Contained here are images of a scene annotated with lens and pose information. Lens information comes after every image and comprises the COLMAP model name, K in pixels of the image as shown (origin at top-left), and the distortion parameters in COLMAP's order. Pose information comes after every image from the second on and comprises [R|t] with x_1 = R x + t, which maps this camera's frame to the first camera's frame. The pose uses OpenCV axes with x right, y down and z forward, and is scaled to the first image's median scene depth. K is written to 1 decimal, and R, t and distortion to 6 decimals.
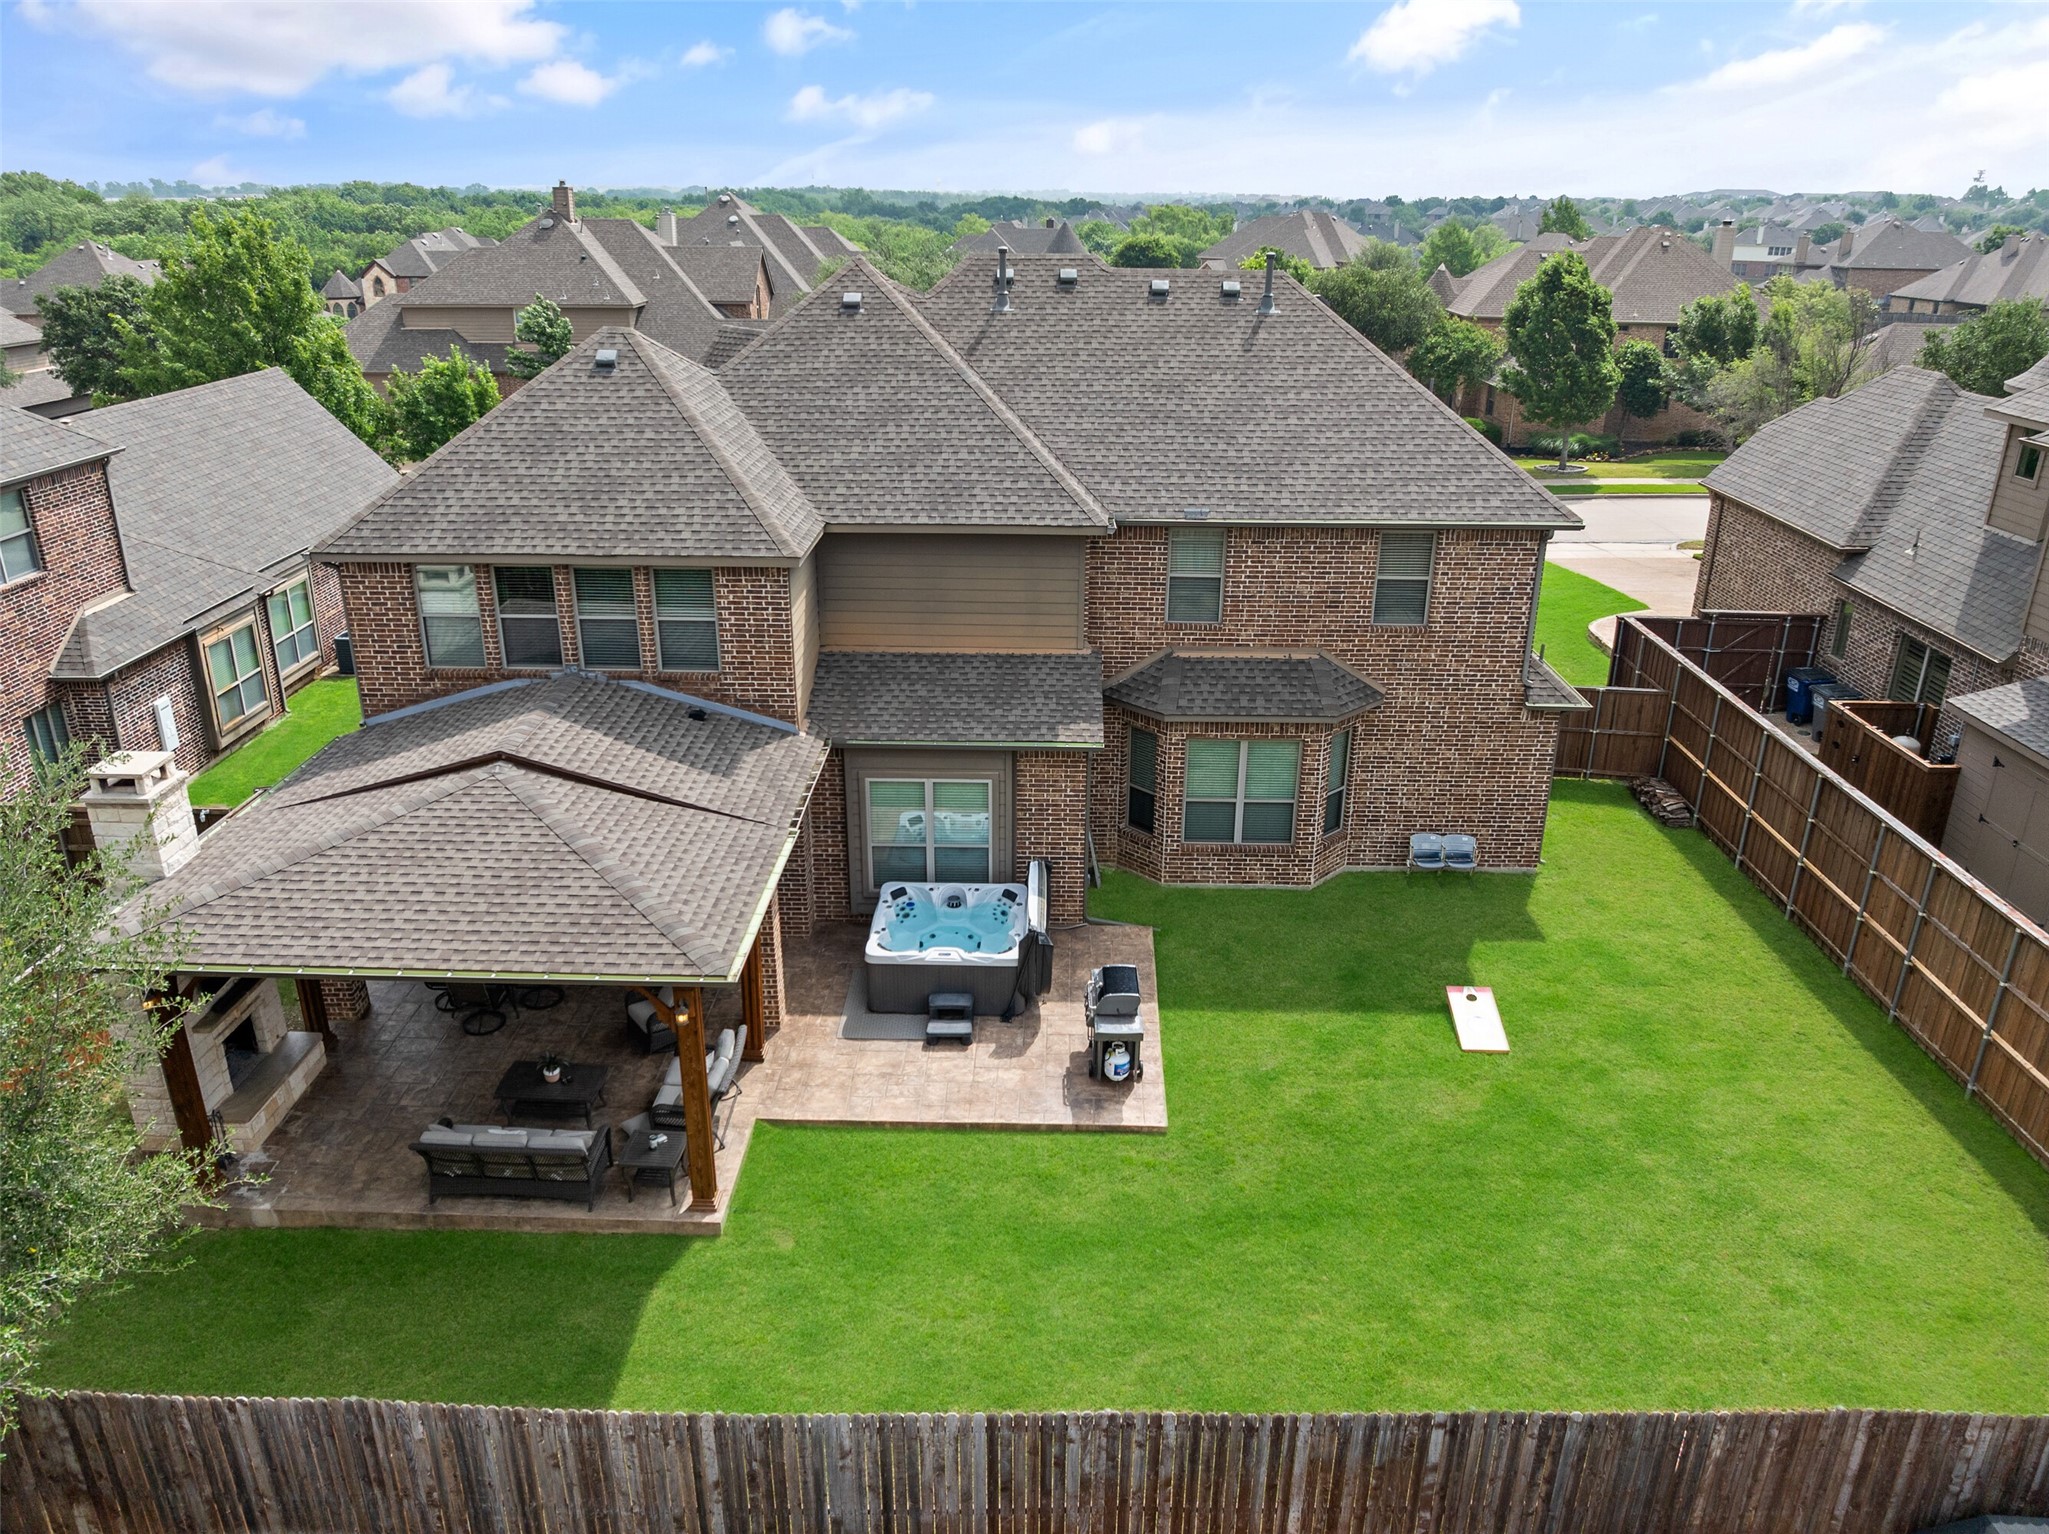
lens RADIAL K [[1425.0, 0, 1028.9], [0, 1425.0, 765.4], [0, 0, 1]] dist [-0.027981, 0.005779]
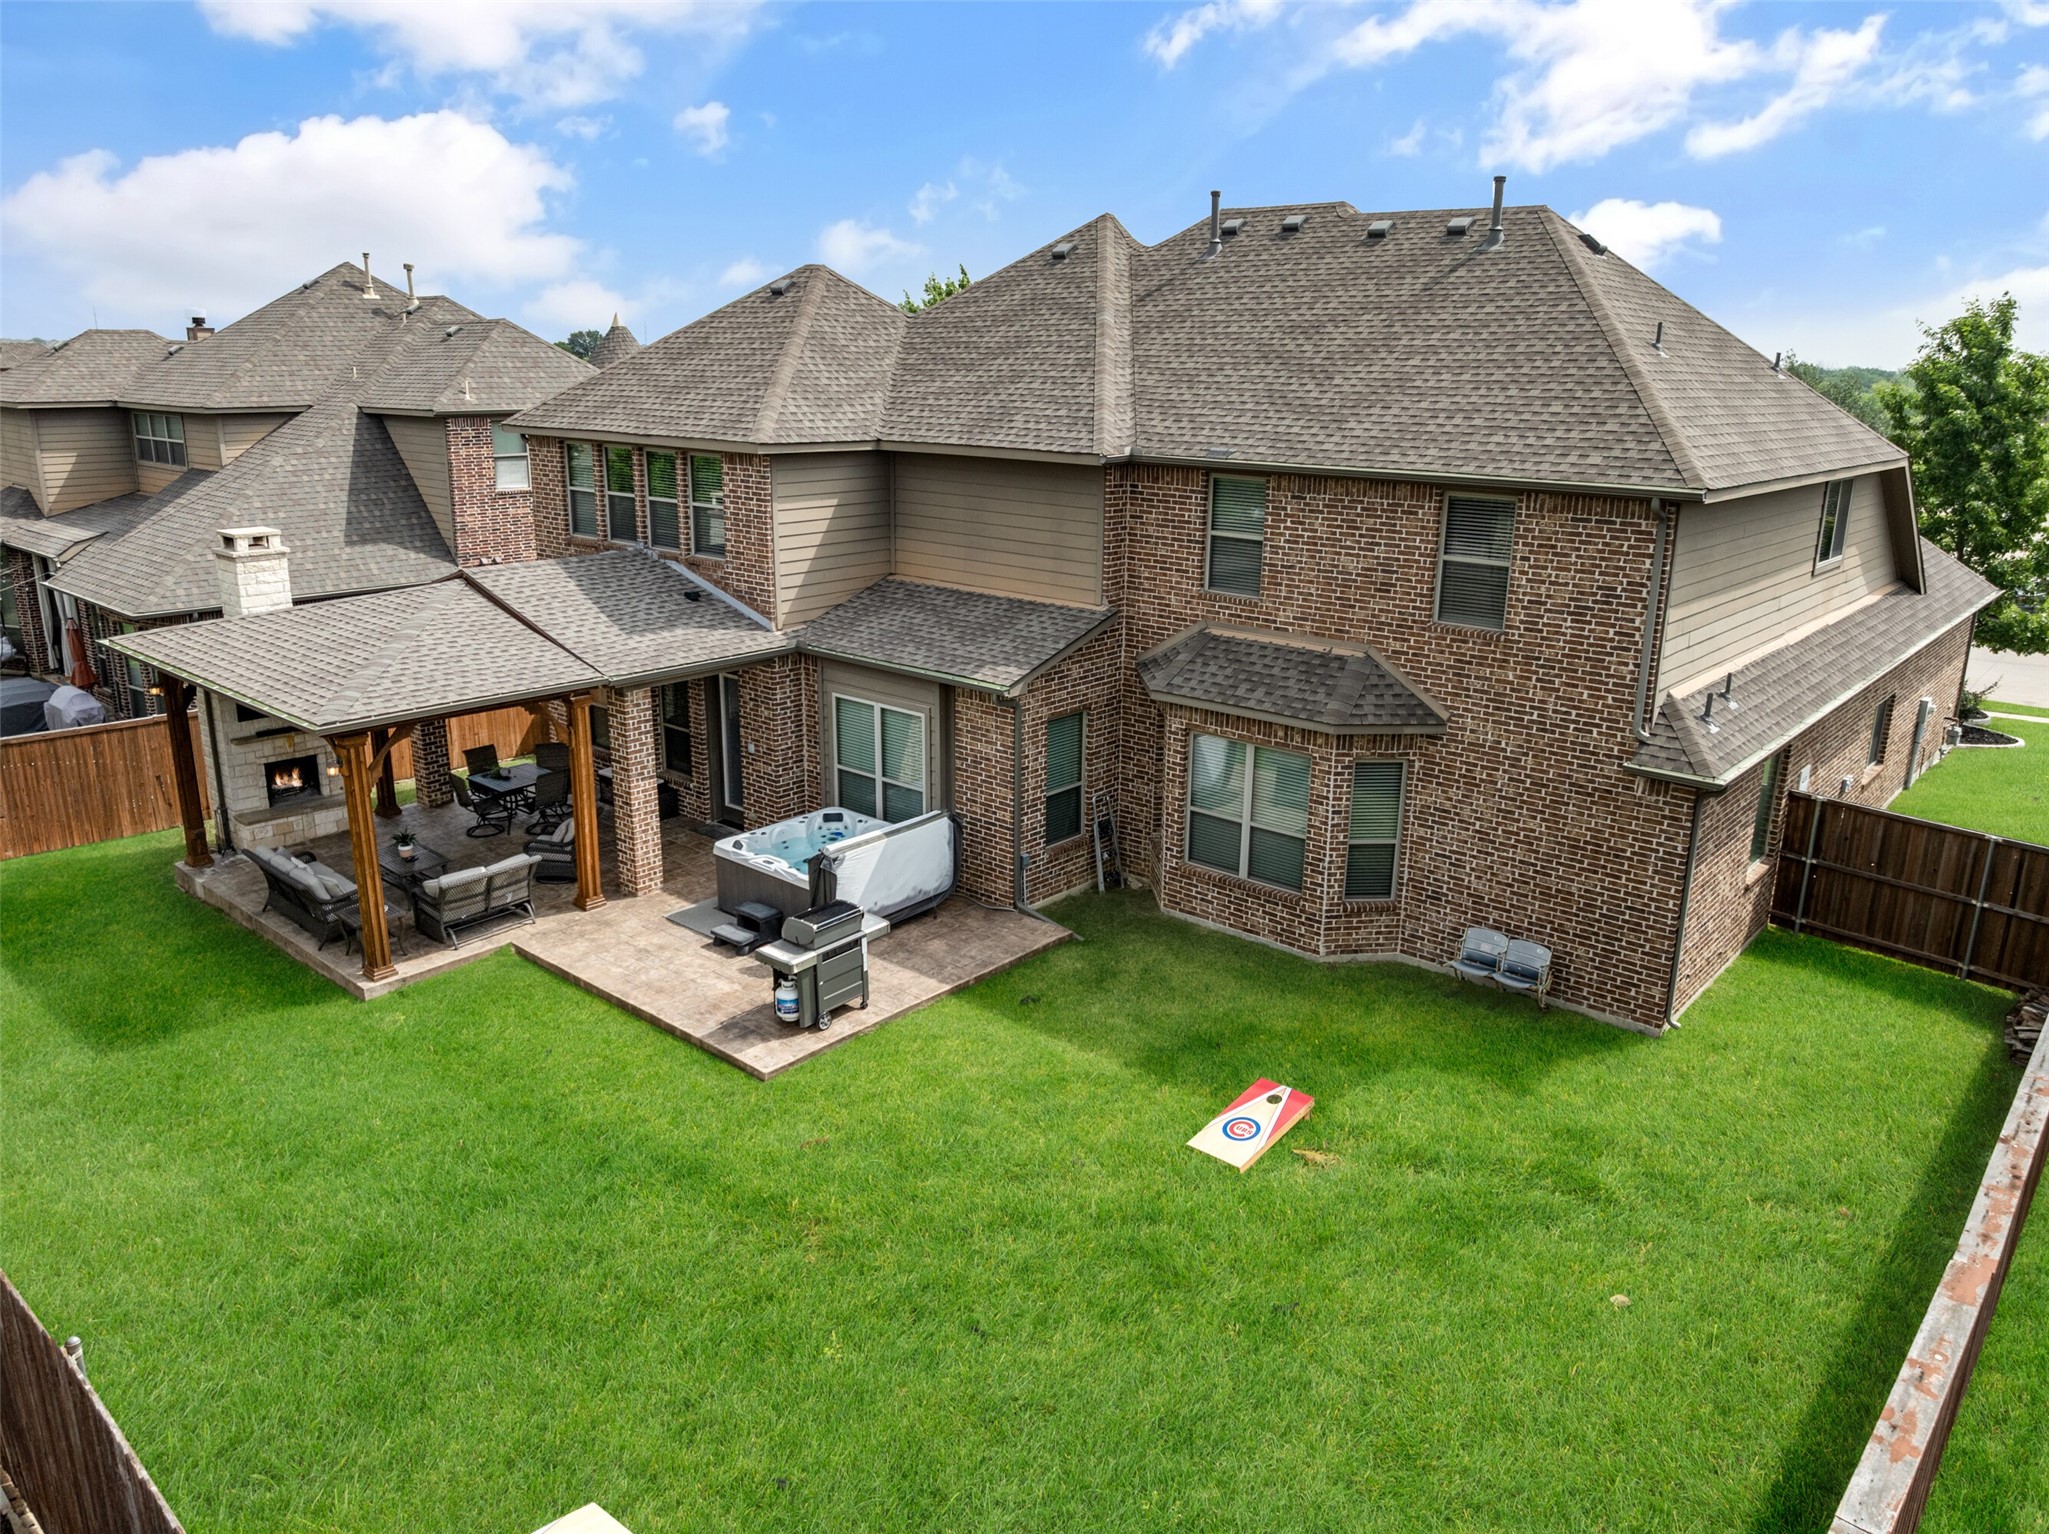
lens RADIAL K [[1425.0, 0, 1042.0], [0, 1425.0, 764.1], [0, 0, 1]] dist [-0.027981, 0.005779]
pose [[0.772923, 0.178998, -0.608728, 0.581049], [-0.247901, 0.968320, -0.030032, 0.048974], [0.584068, 0.174116, 0.792810, 0.322151]]
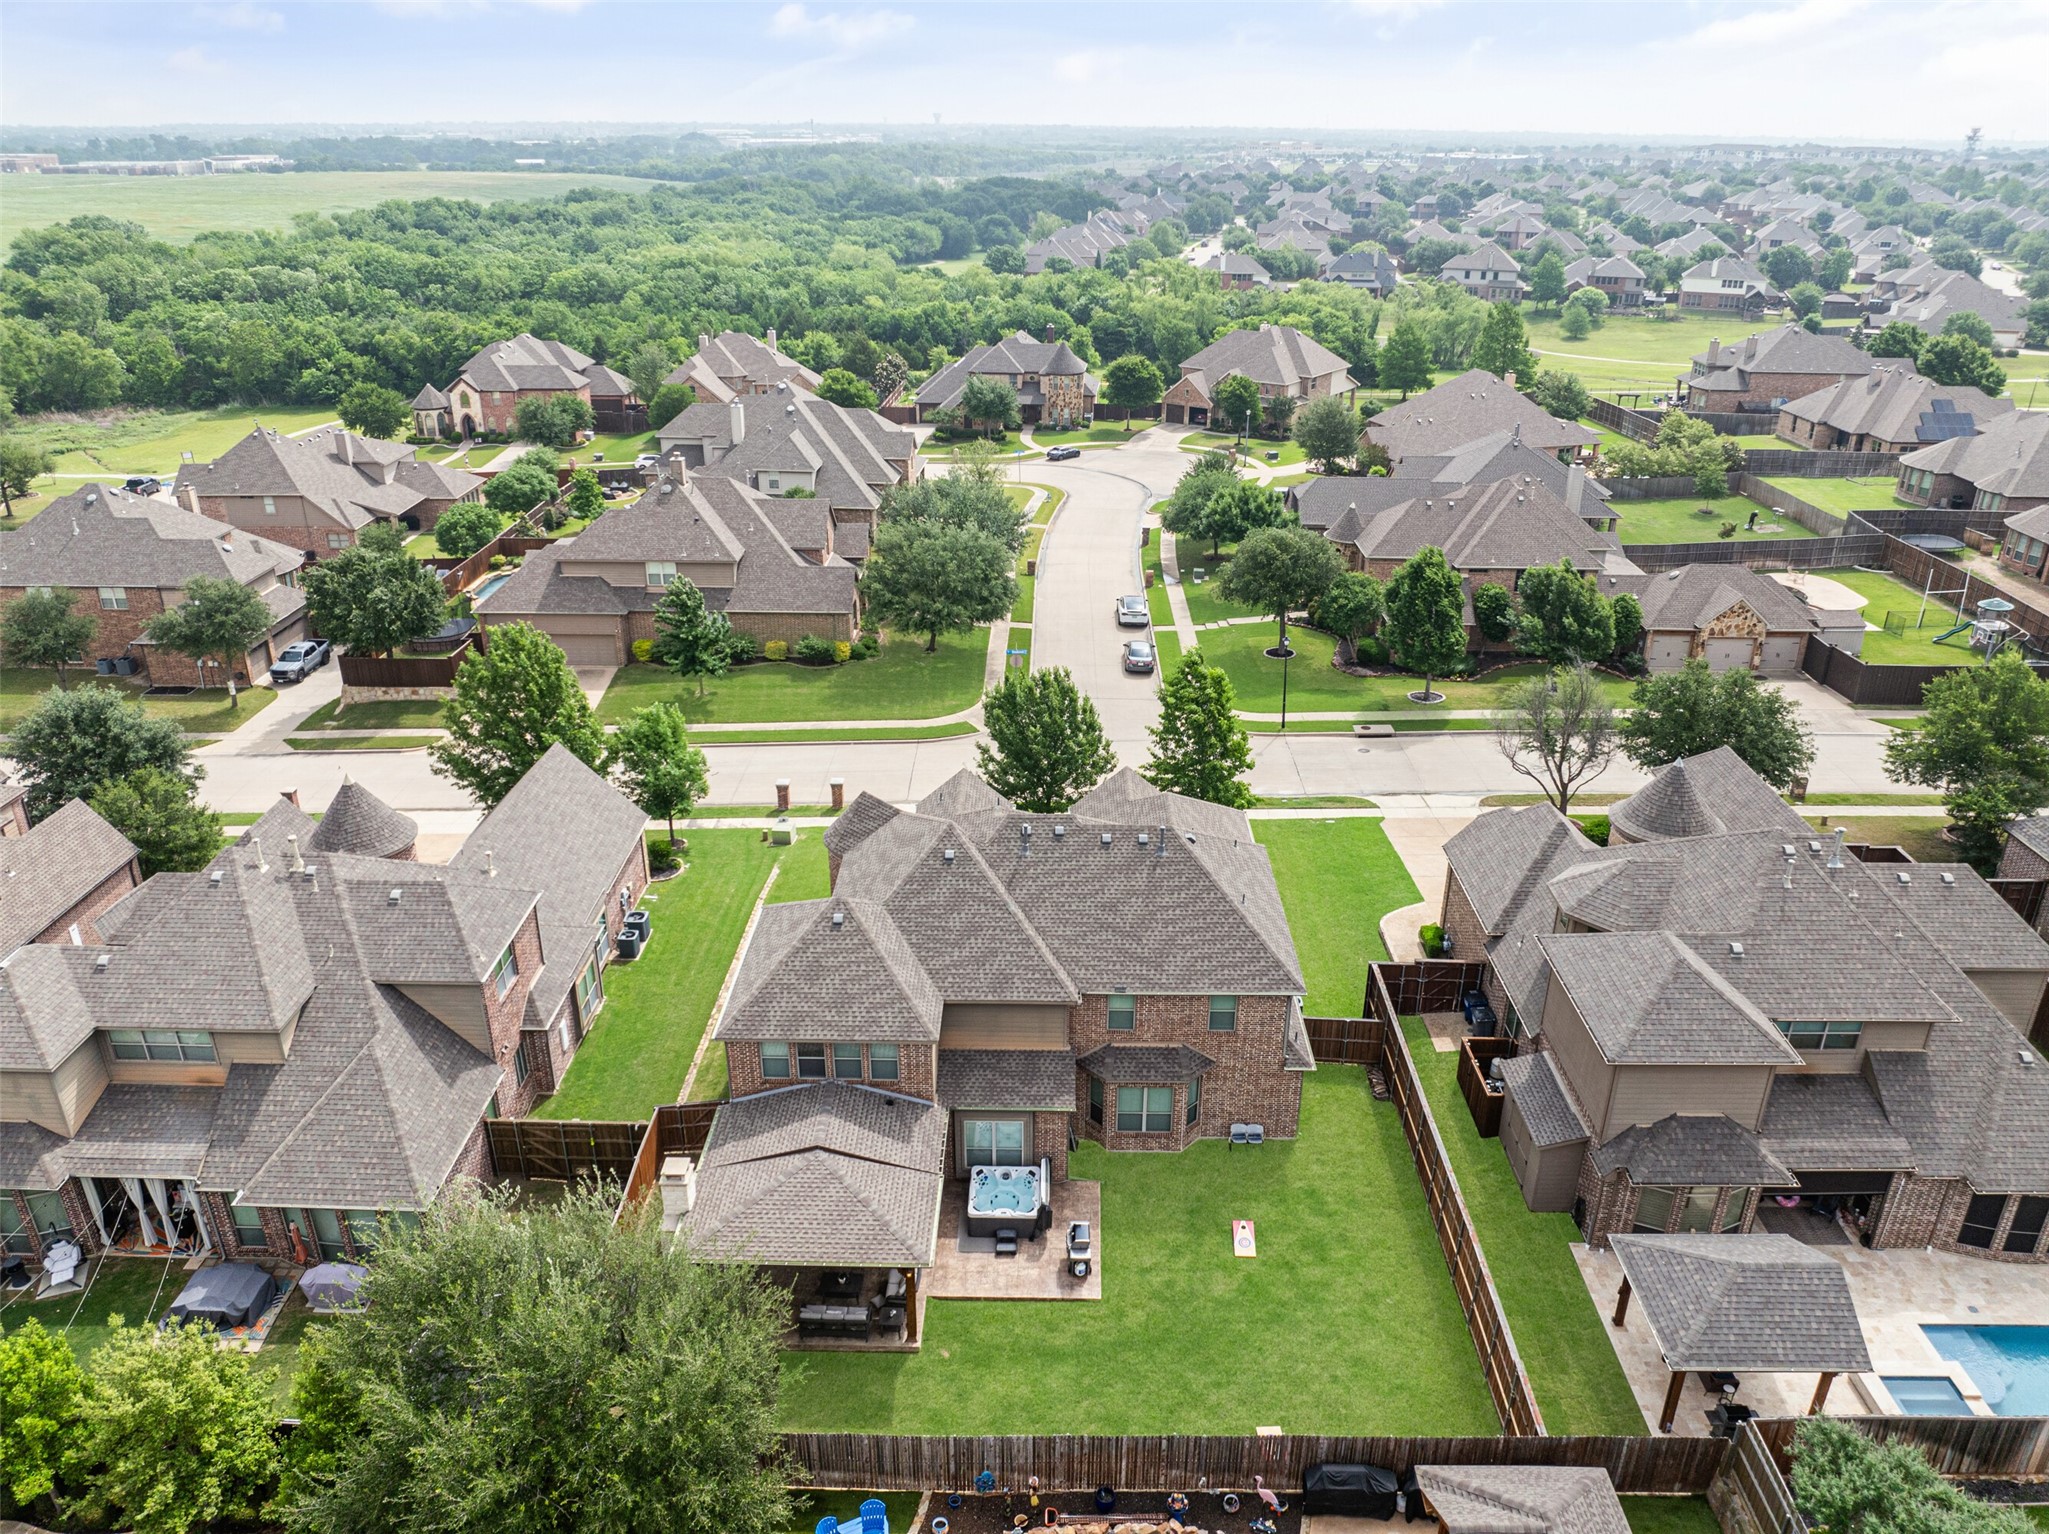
lens RADIAL K [[1425.0, 0, 1028.3], [0, 1425.0, 766.5], [0, 0, 1]] dist [-0.027981, 0.005779]
pose [[0.999986, -0.004750, -0.002503, -0.010760], [0.004854, 0.999060, 0.043083, -0.601034], [0.002296, -0.043095, 0.999068, -1.083186]]
